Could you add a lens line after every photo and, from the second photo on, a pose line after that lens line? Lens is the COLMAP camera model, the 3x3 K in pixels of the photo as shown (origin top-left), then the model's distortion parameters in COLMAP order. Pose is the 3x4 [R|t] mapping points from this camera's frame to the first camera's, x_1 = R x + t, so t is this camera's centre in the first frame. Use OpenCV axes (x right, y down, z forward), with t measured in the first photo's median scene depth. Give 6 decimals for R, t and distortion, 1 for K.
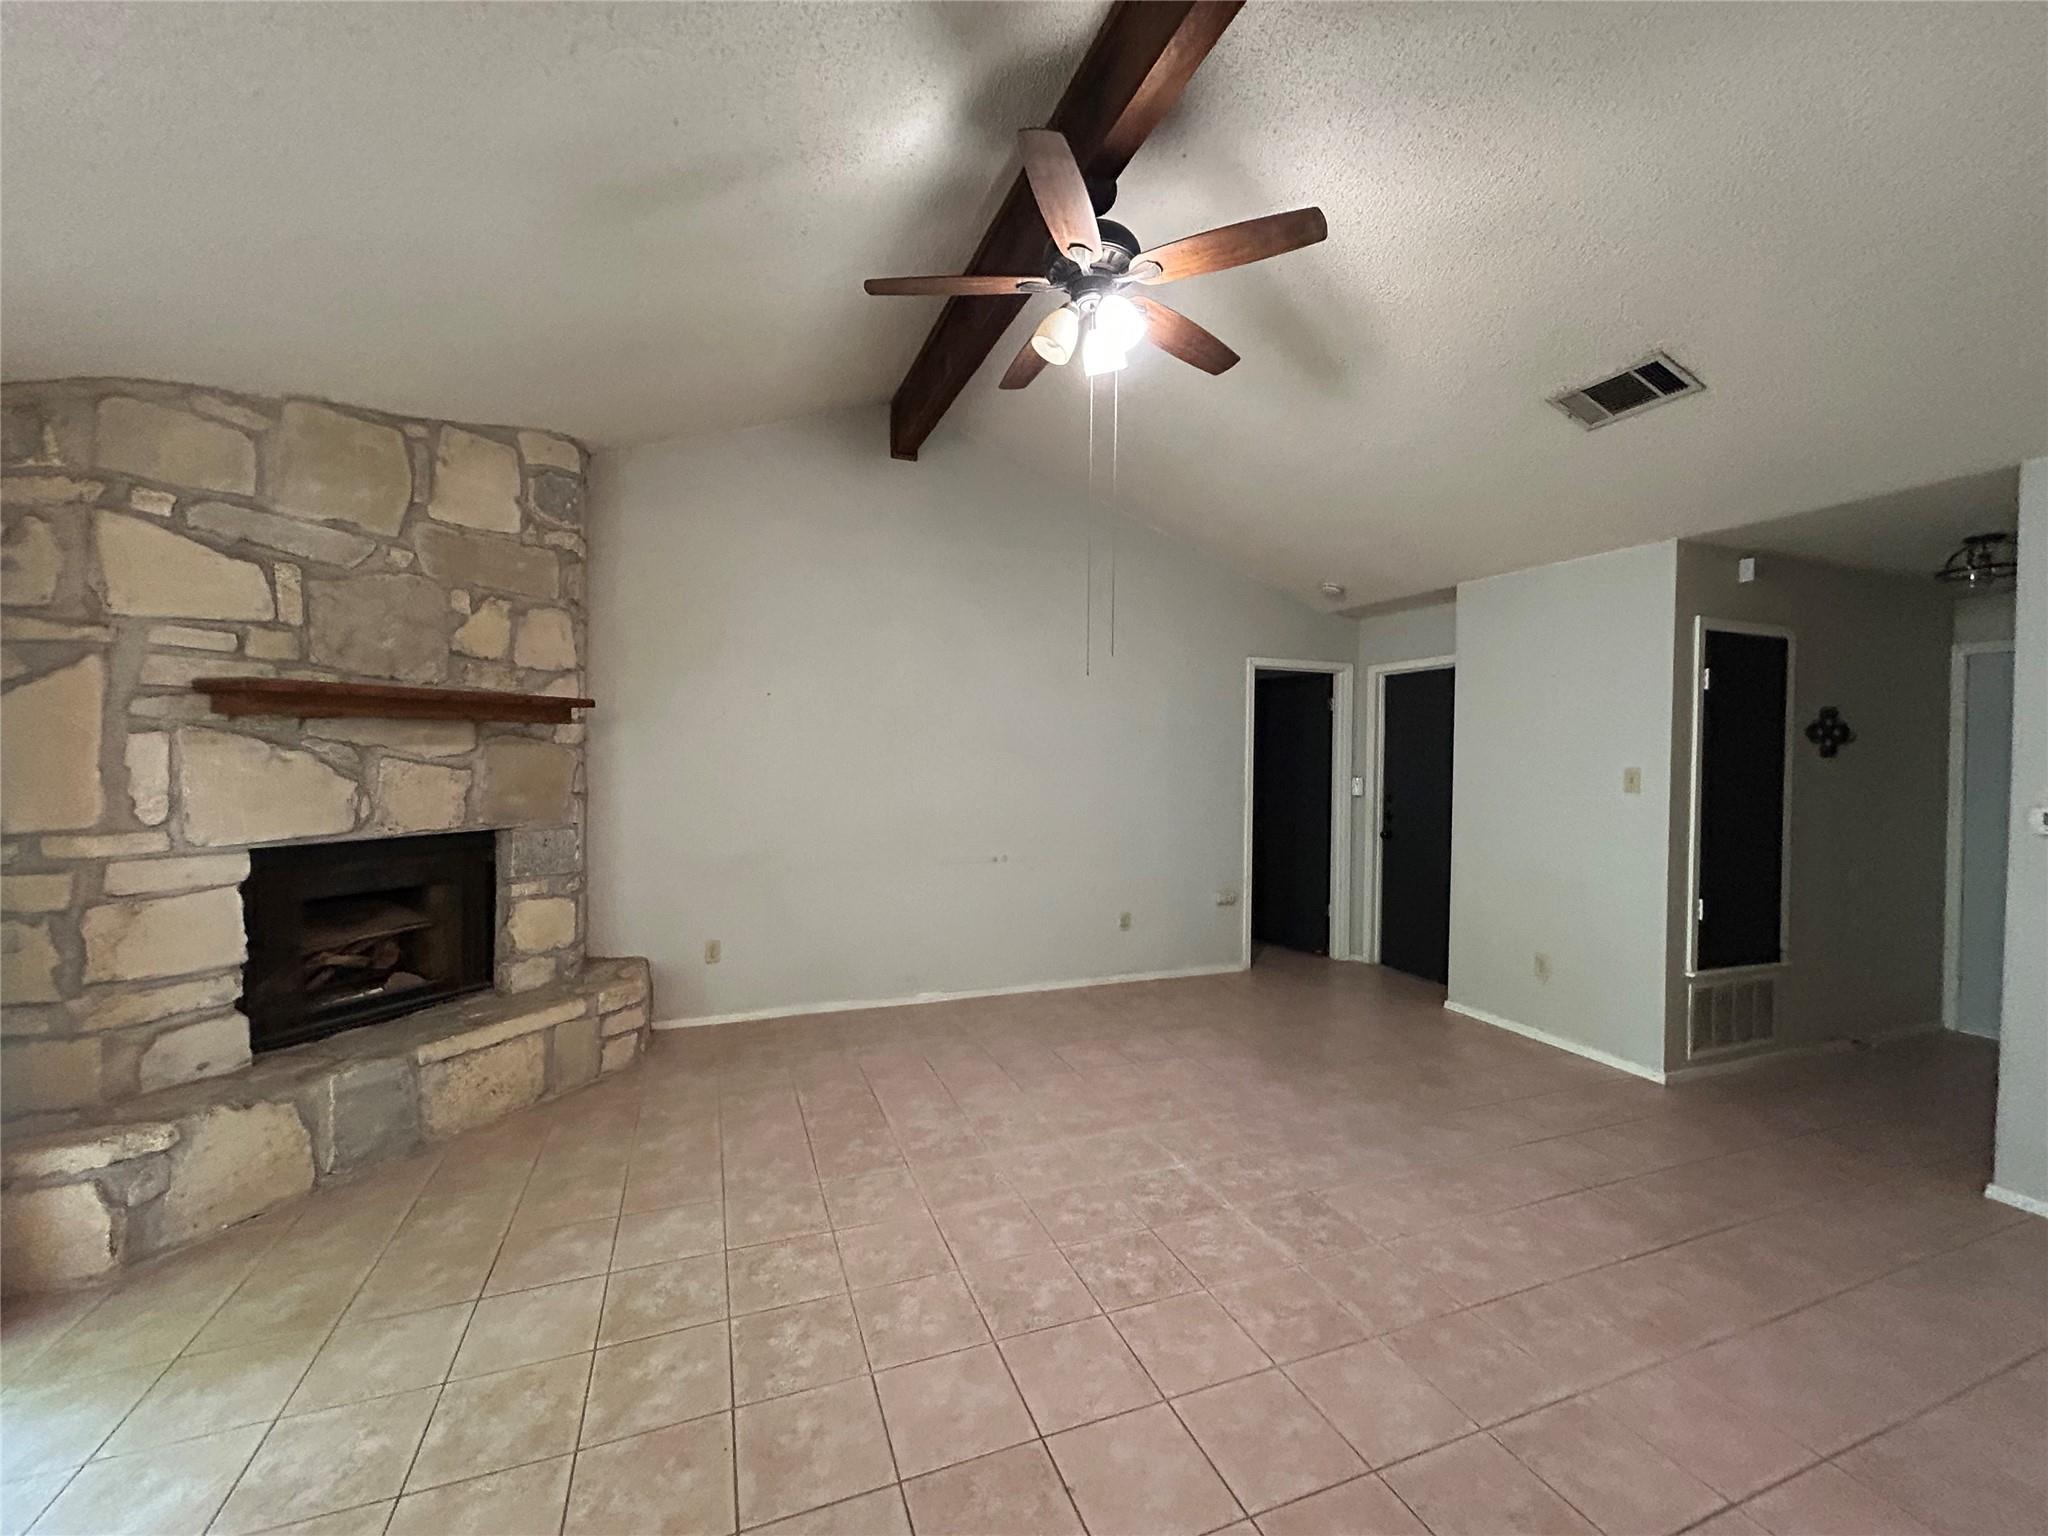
lens RADIAL K [[832.1, 0, 1023.6], [0, 832.1, 763.1], [0, 0, 1]] dist [0.000003, 0.001831]
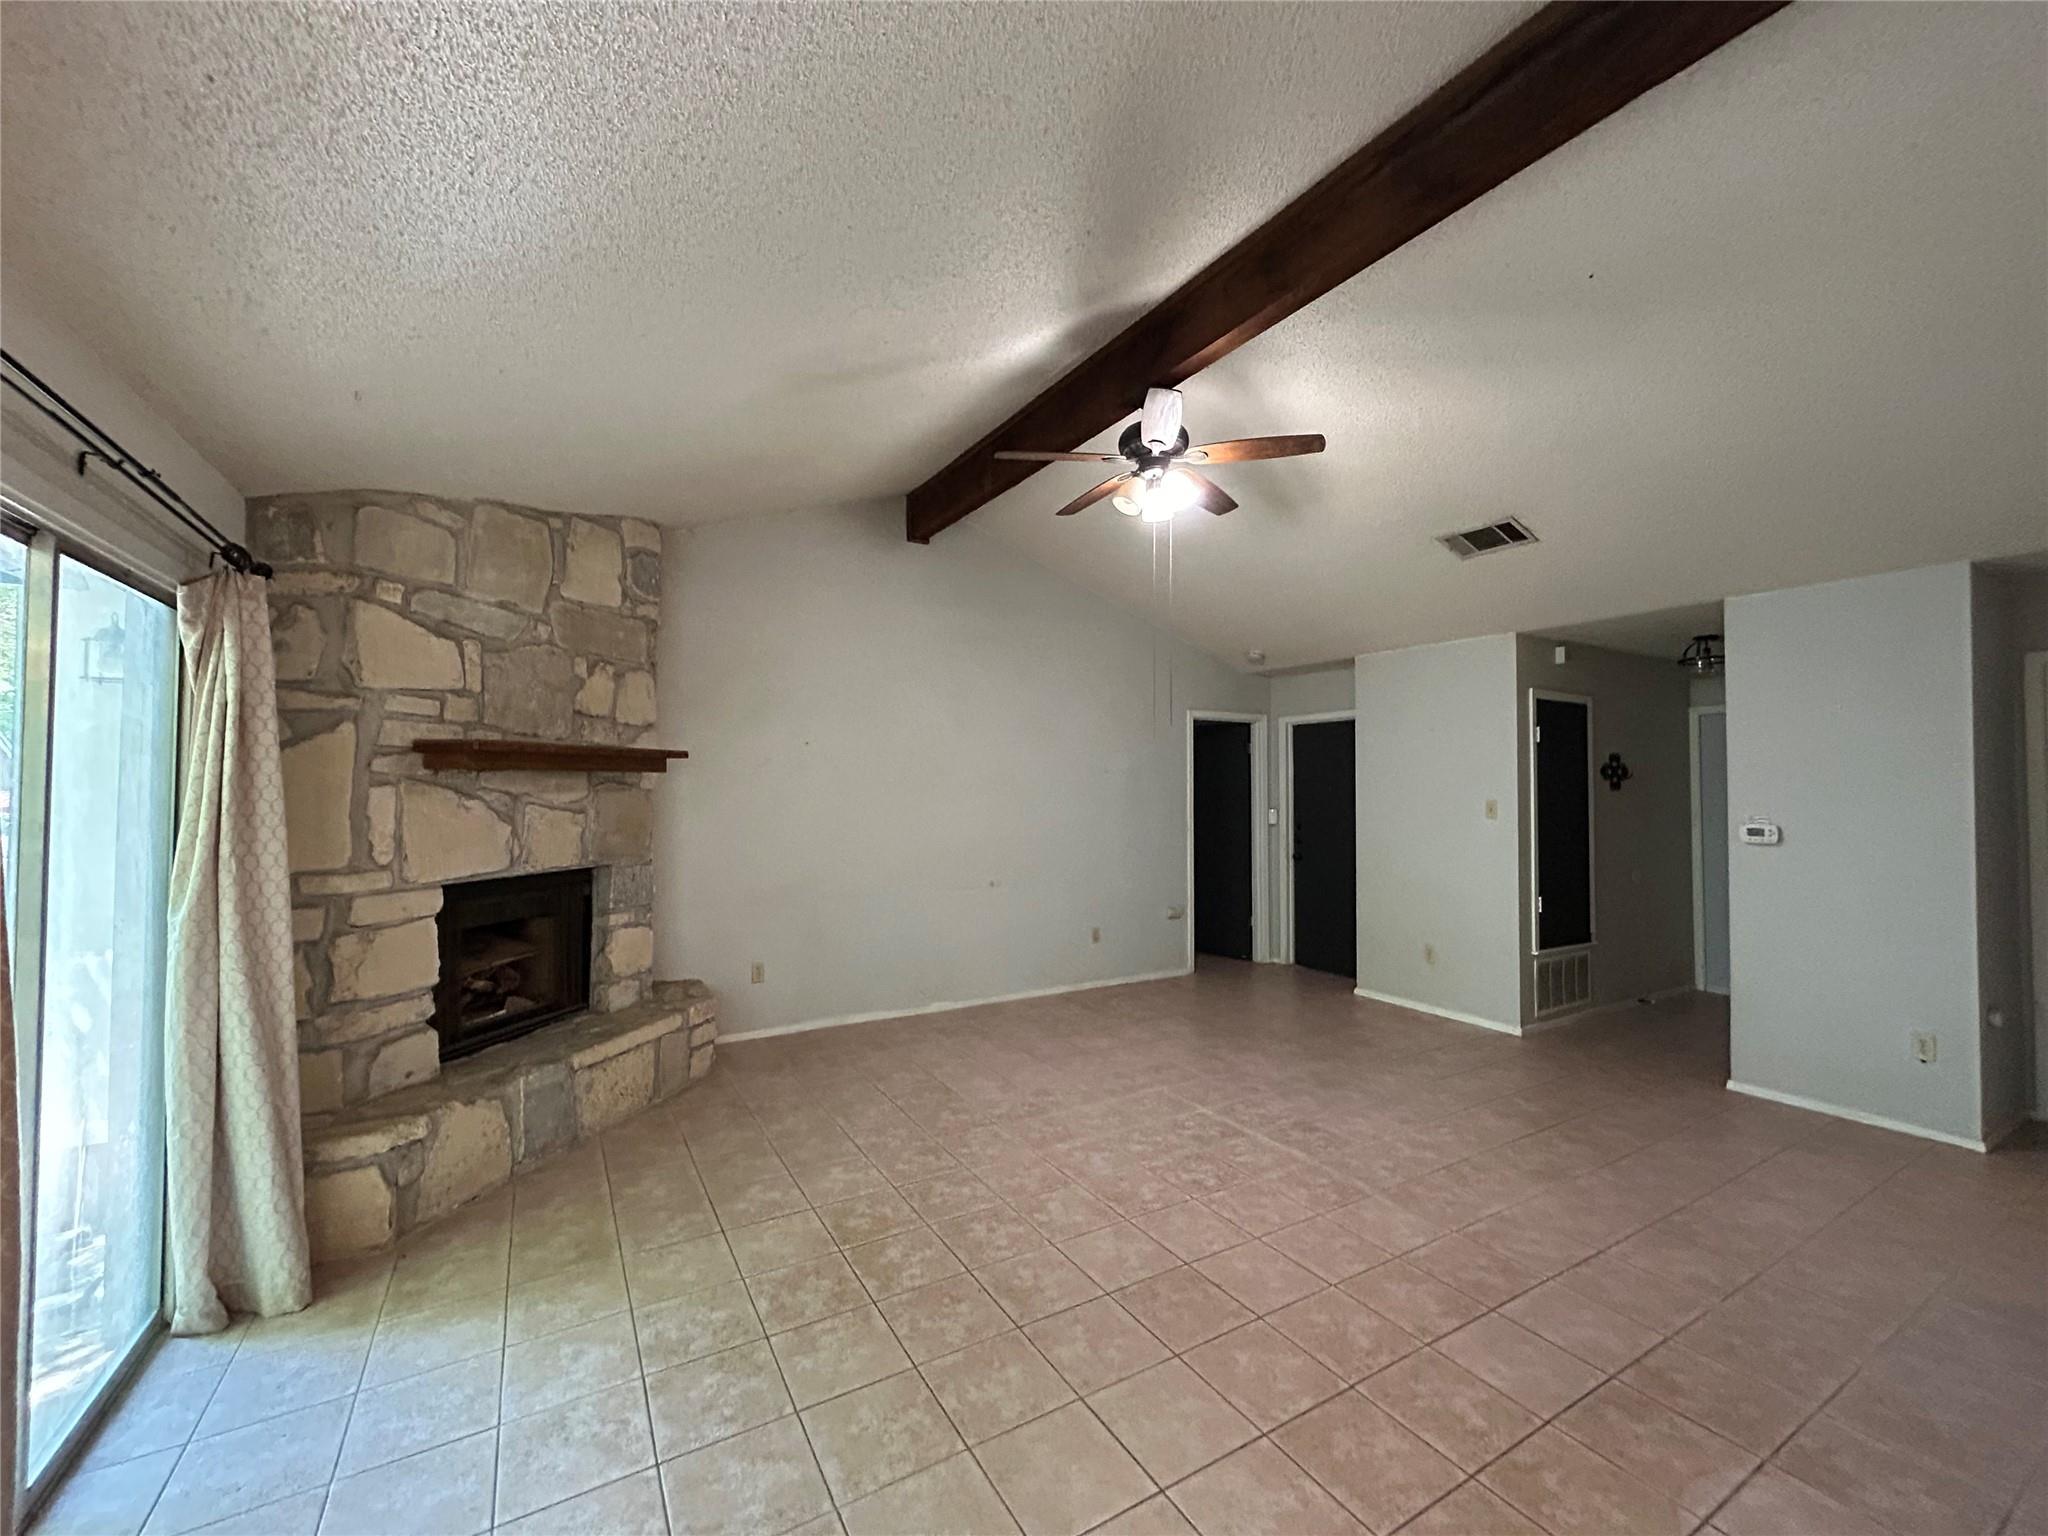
lens RADIAL K [[832.1, 0, 1026.6], [0, 832.1, 761.9], [0, 0, 1]] dist [0.000003, 0.001831]
pose [[0.986374, -0.004033, 0.164470, -0.298697], [0.010886, 0.999109, -0.040788, -0.011526], [-0.164159, 0.042022, 0.985538, -0.265414]]
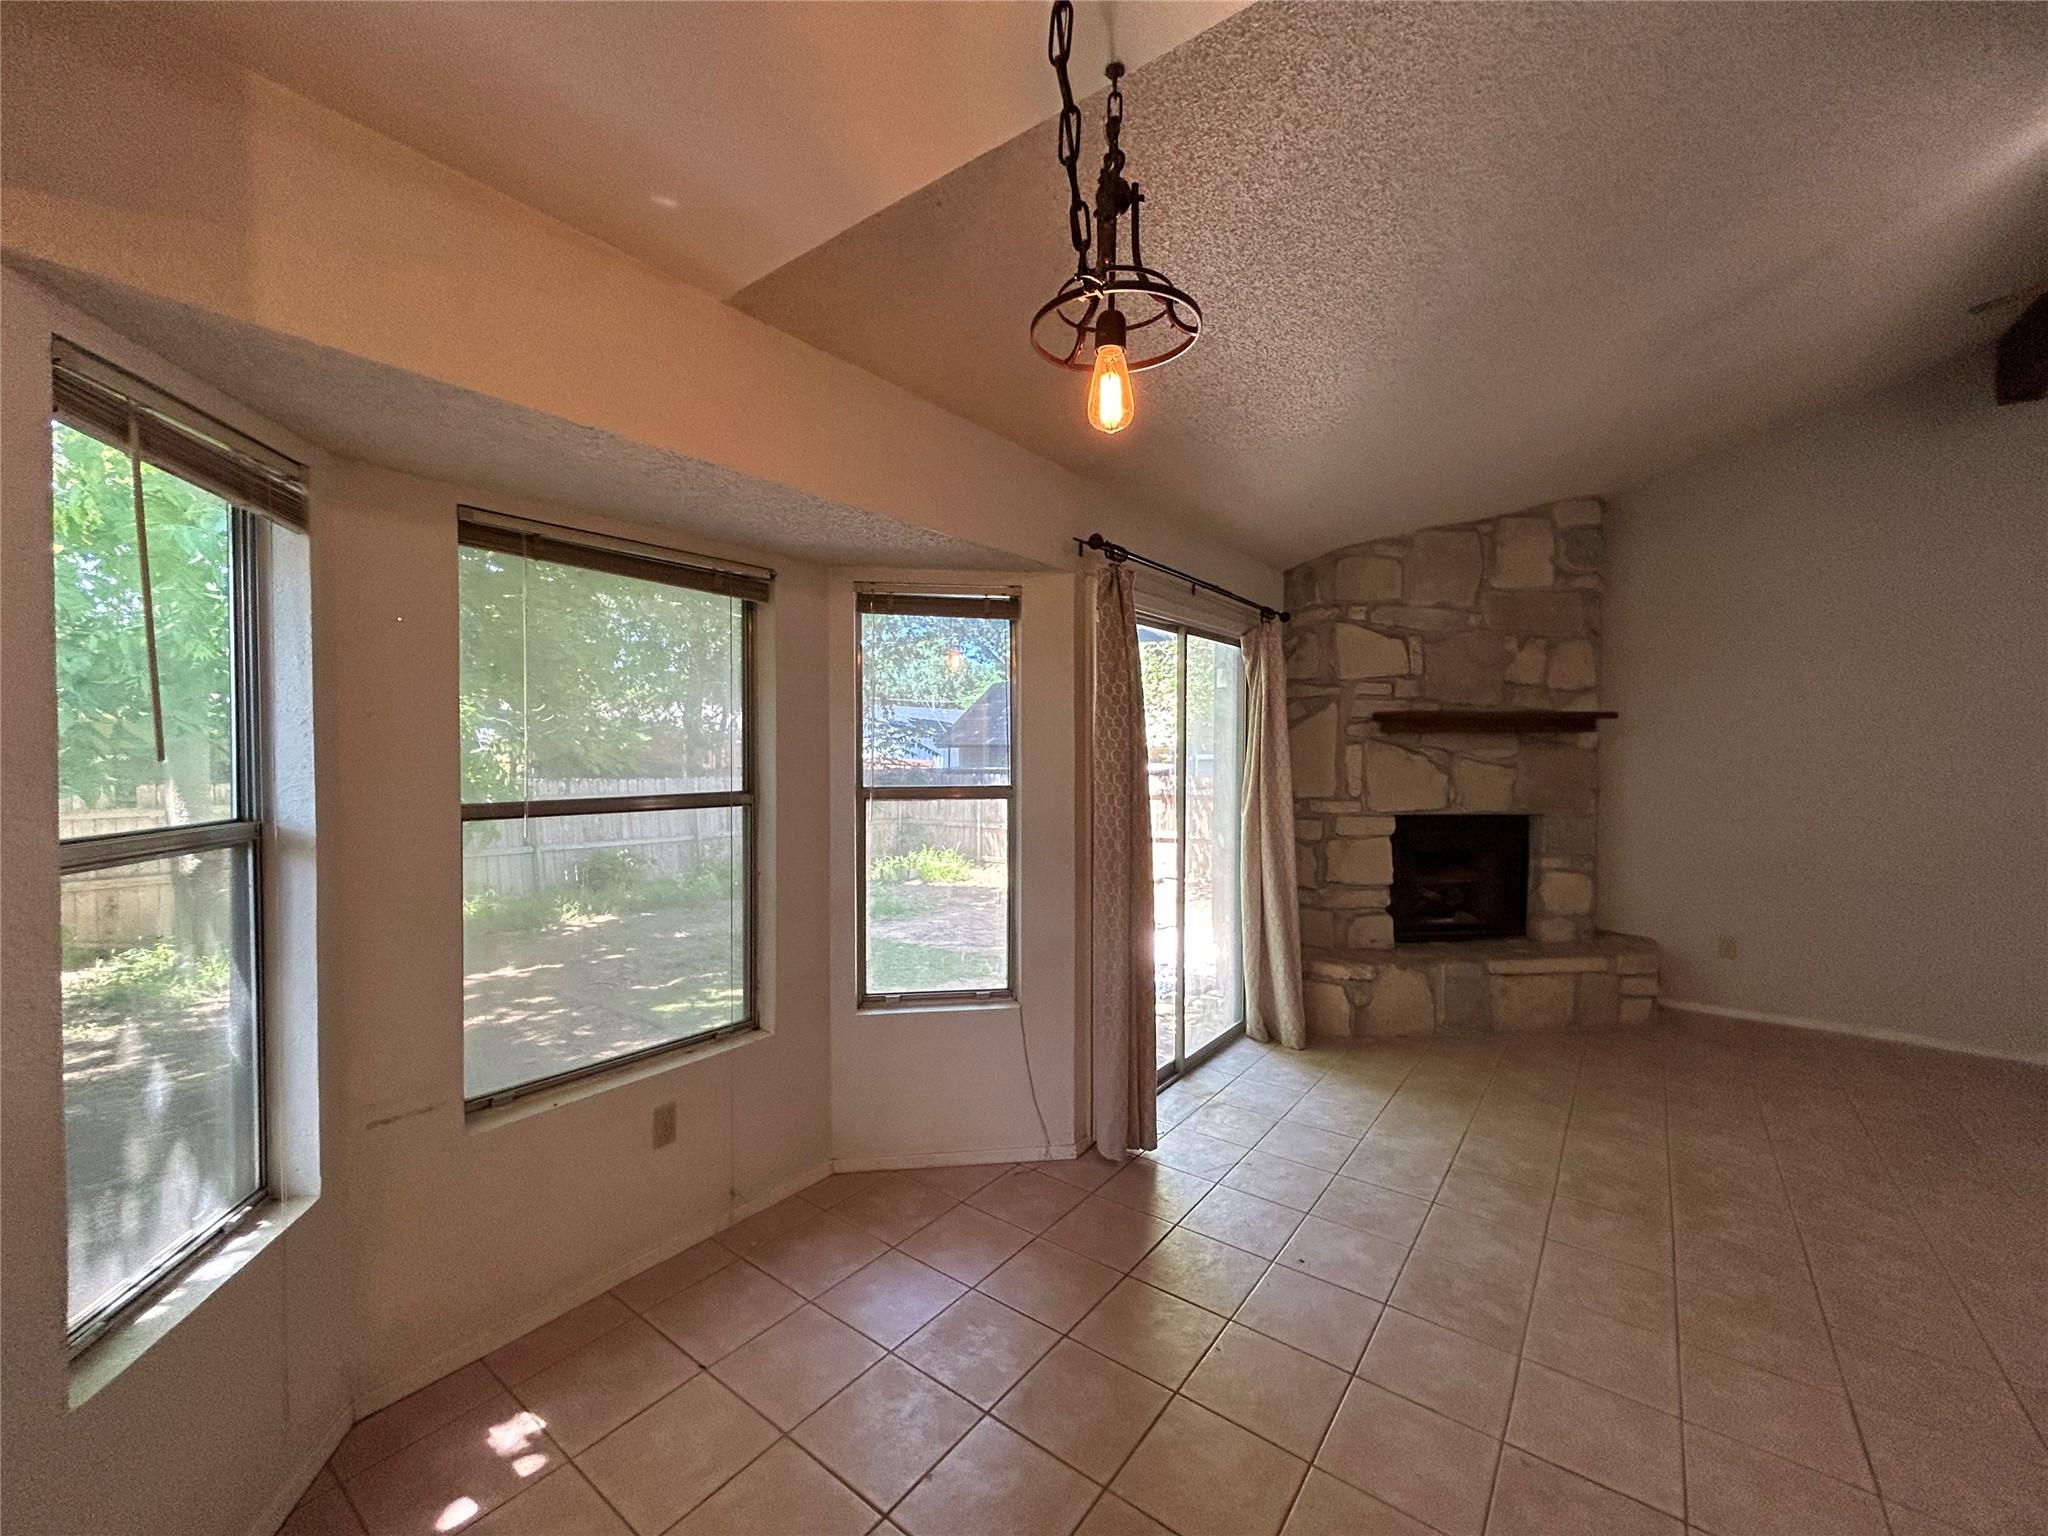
lens RADIAL K [[832.1, 0, 1021.6], [0, 832.1, 759.7], [0, 0, 1]] dist [0.000003, 0.001831]
pose [[0.530494, 0.007407, -0.847656, 0.060778], [-0.010714, 0.999941, 0.002033, -0.000359], [0.847621, 0.008003, 0.530542, -0.456821]]
